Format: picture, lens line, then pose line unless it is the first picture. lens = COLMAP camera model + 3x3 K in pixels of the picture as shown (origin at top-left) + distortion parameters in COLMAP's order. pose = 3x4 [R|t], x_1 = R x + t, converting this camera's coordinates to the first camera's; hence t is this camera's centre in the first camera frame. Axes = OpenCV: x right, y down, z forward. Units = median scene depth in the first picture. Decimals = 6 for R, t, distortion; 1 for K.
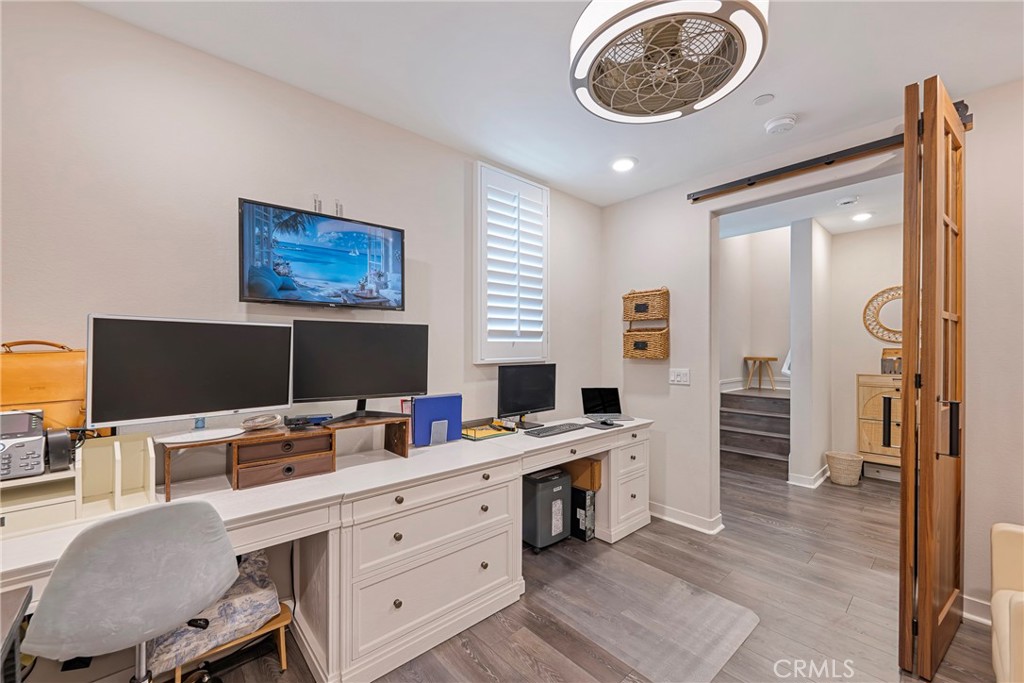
lens RADIAL K [[405.1, 0, 515.6], [0, 405.1, 345.6], [0, 0, 1]] dist [-0.002363, 0.000477]
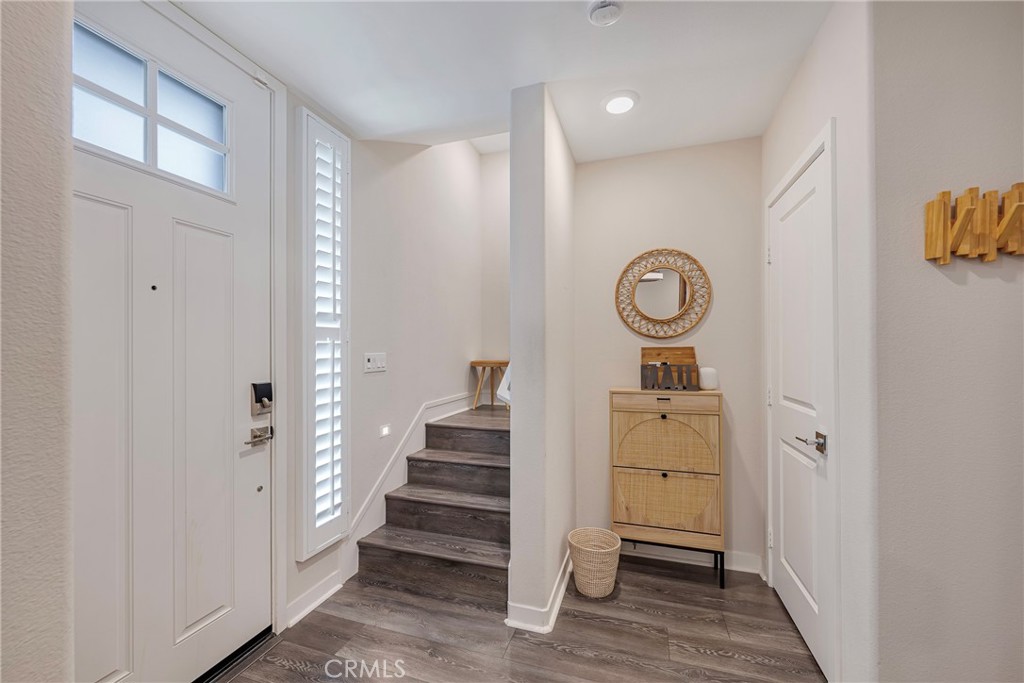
lens RADIAL K [[405.1, 0, 511.8], [0, 405.1, 345.1], [0, 0, 1]] dist [-0.002363, 0.000477]
pose [[0.870645, -0.002182, 0.491907, 0.422802], [0.003205, 0.999994, -0.001237, 0.003361], [-0.491901, 0.002654, 0.870647, 0.548300]]
